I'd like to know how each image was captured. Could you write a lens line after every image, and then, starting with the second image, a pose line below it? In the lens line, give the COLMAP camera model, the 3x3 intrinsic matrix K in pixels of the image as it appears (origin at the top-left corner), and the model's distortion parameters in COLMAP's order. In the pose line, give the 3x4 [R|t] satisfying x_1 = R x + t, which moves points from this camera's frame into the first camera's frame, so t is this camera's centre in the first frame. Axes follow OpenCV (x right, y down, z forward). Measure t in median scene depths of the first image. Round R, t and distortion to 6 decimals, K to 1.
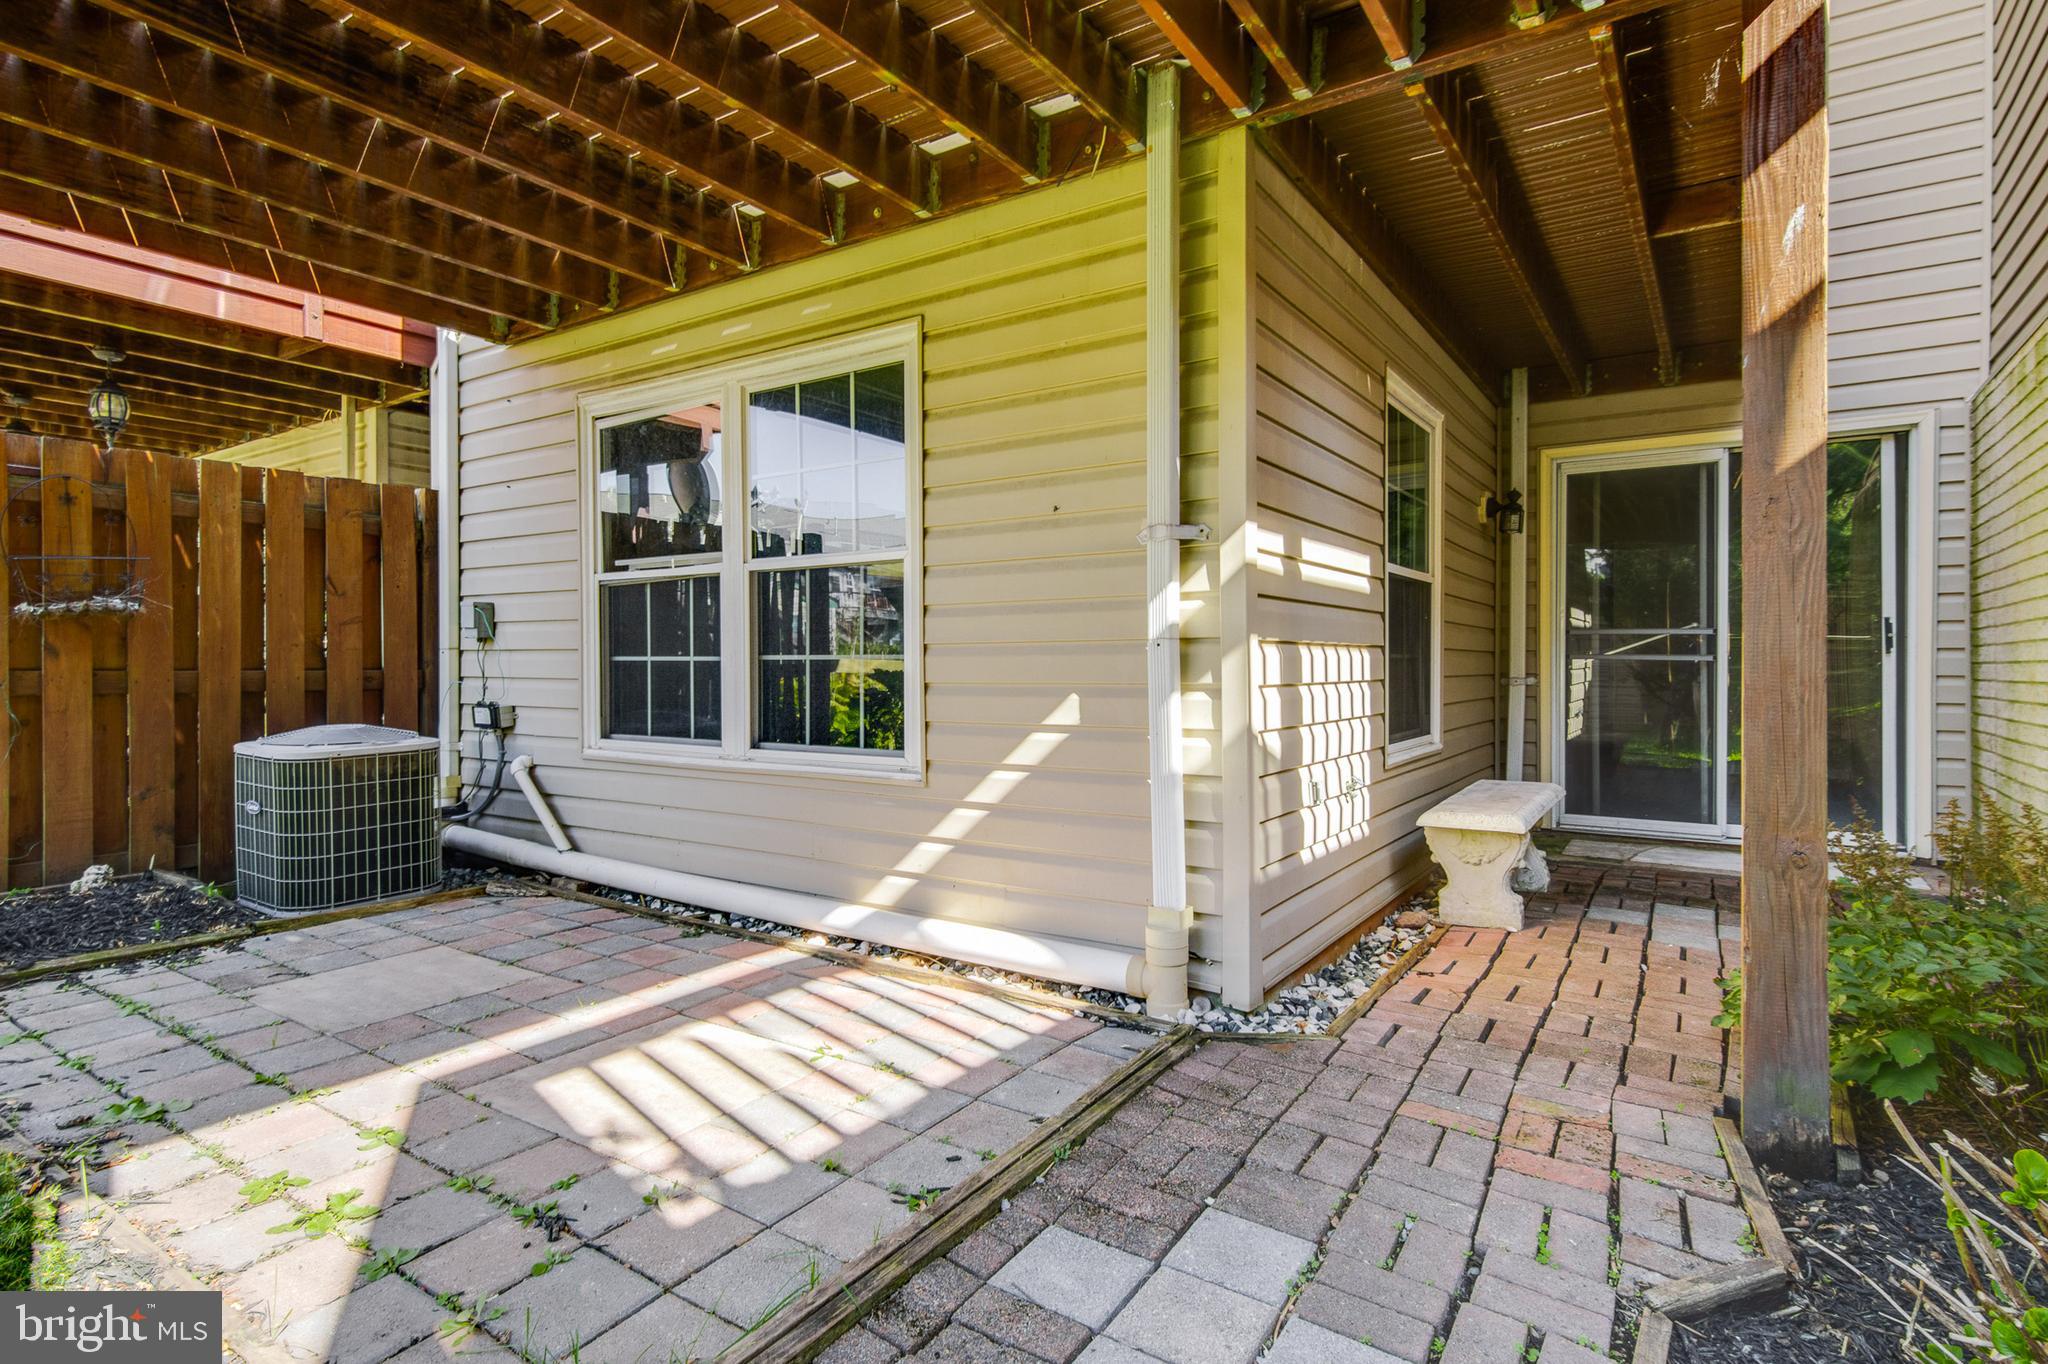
lens RADIAL K [[1054.5, 0, 993.4], [0, 1054.5, 667.6], [0, 0, 1]] dist [0.011517, -0.010962]
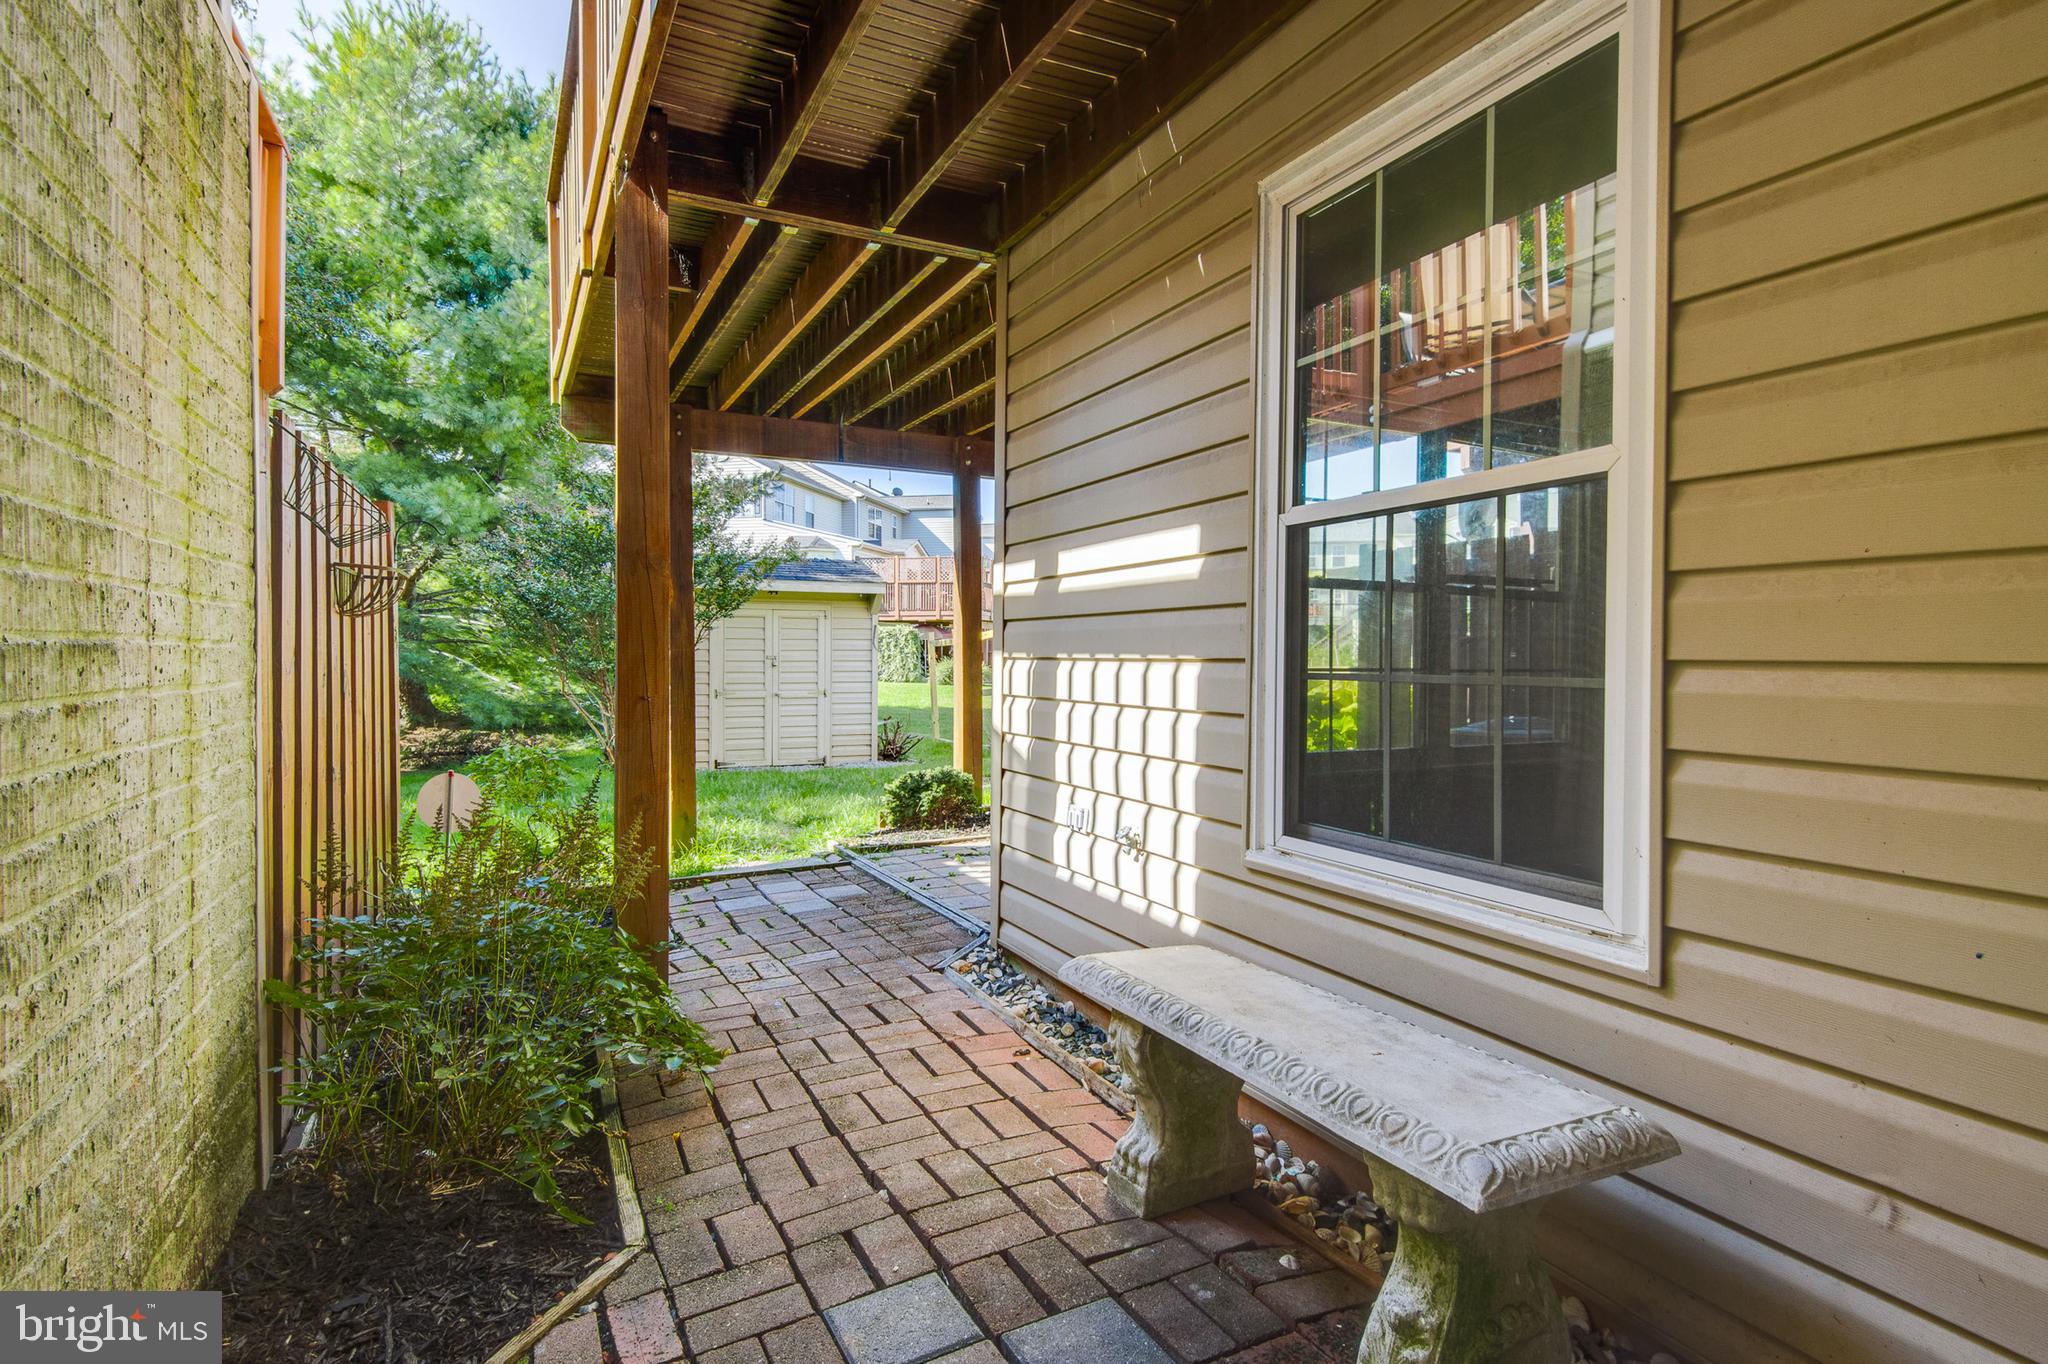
lens RADIAL K [[1054.5, 0, 1009.7], [0, 1054.5, 669.8], [0, 0, 1]] dist [0.011517, -0.010962]
pose [[-0.505144, 0.005448, -0.863018, 1.353064], [-0.012718, 0.999825, 0.013756, -0.027986], [0.862941, 0.017924, -0.504987, 1.683336]]
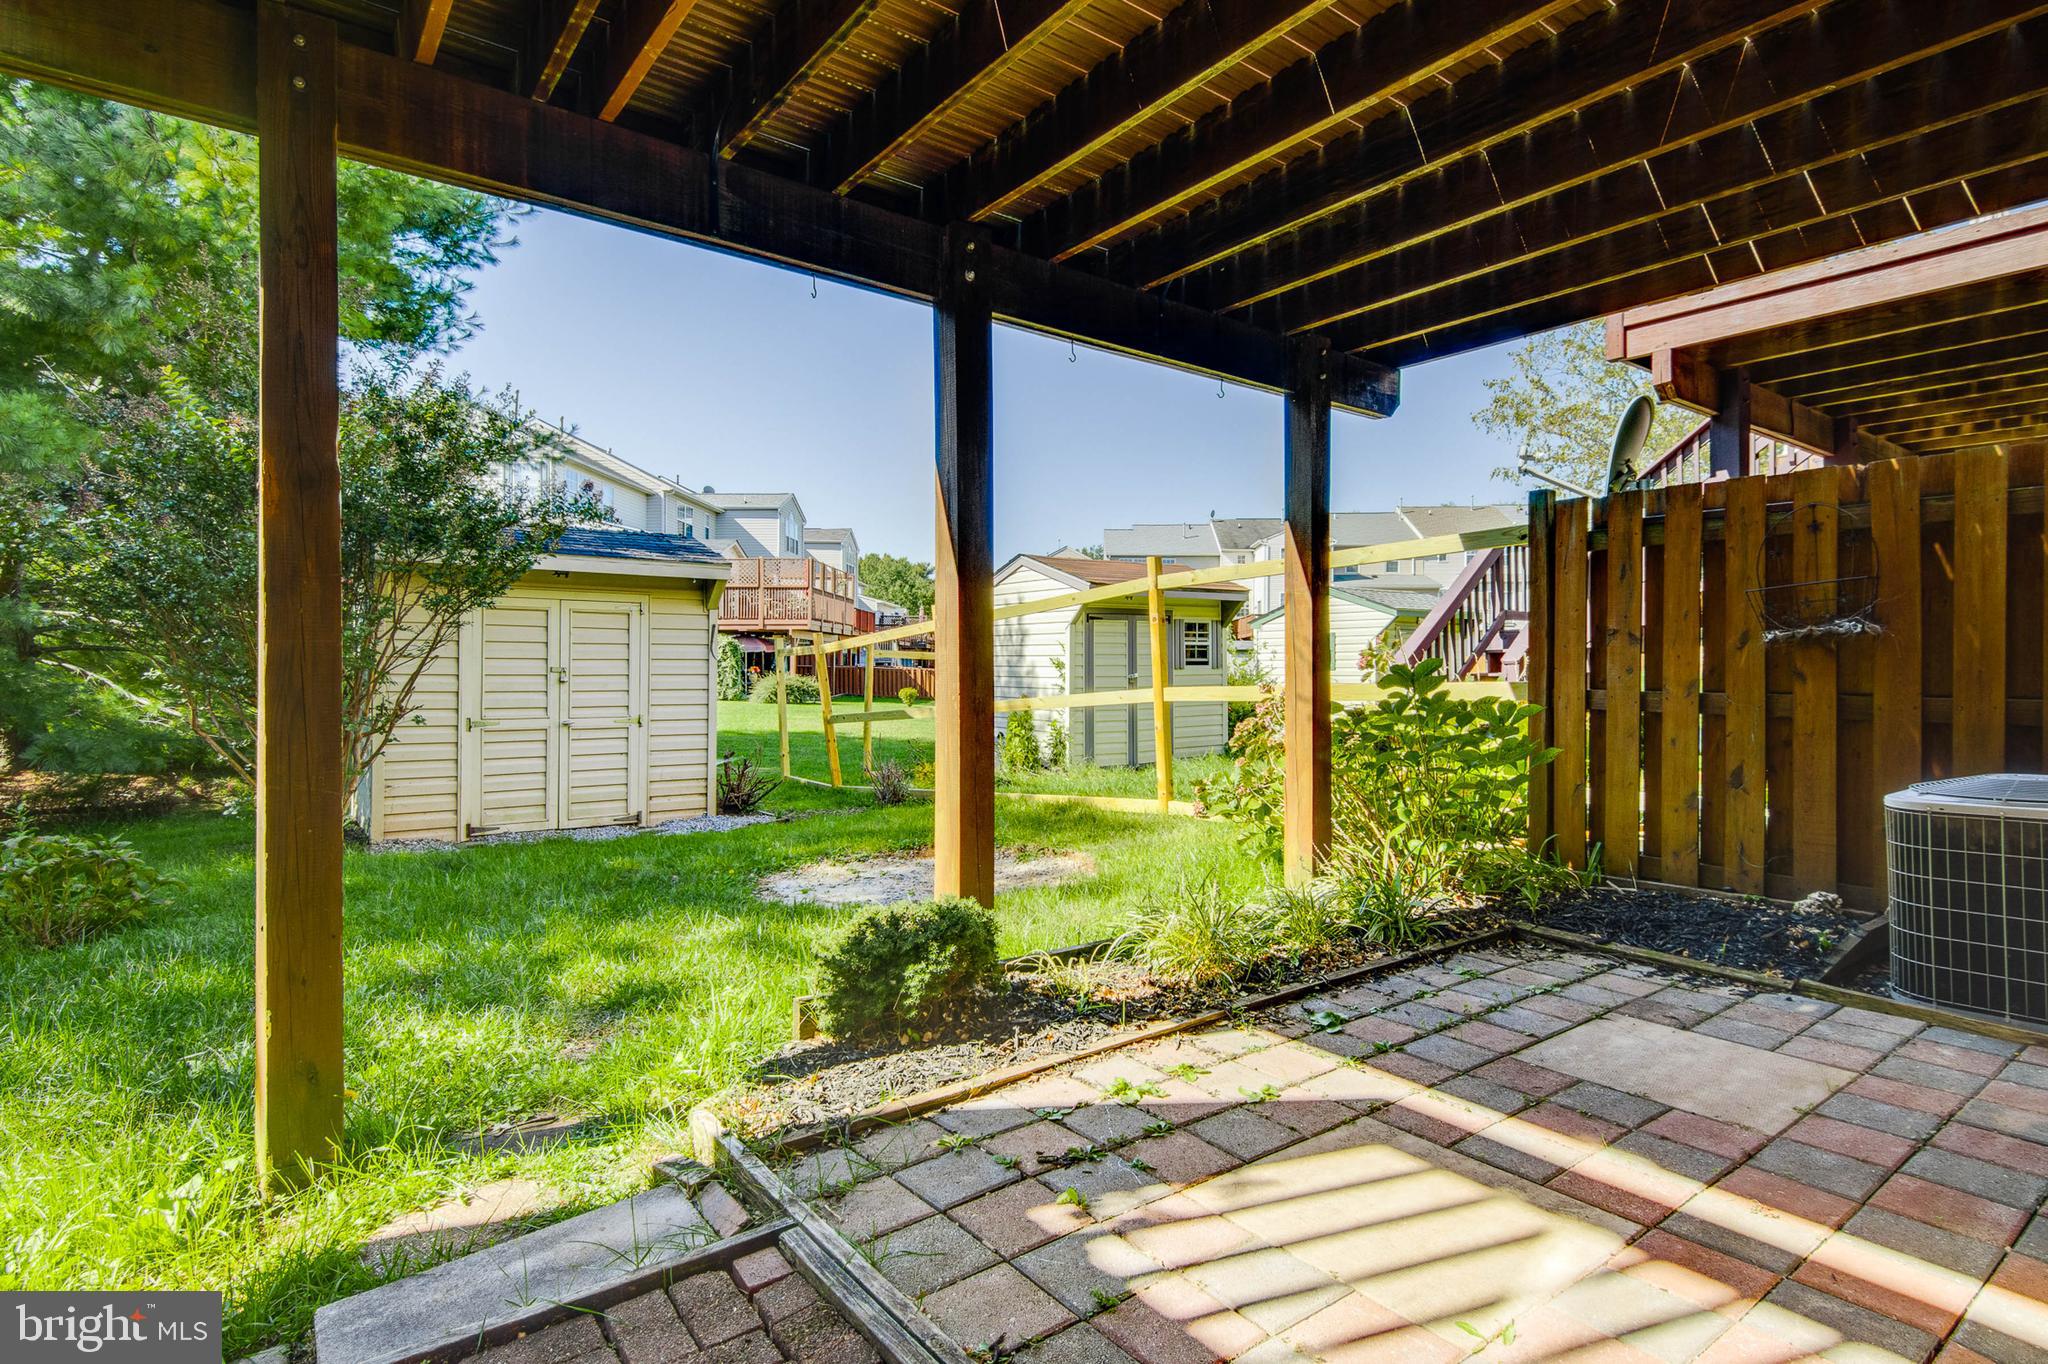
lens RADIAL K [[1054.5, 0, 1026.5], [0, 1054.5, 660.2], [0, 0, 1]] dist [0.011517, -0.010962]
pose [[-0.331139, -0.014715, -0.943467, 0.472478], [-0.011434, 0.999868, -0.011581, -0.013975], [0.943513, 0.006953, -0.331263, 0.876420]]
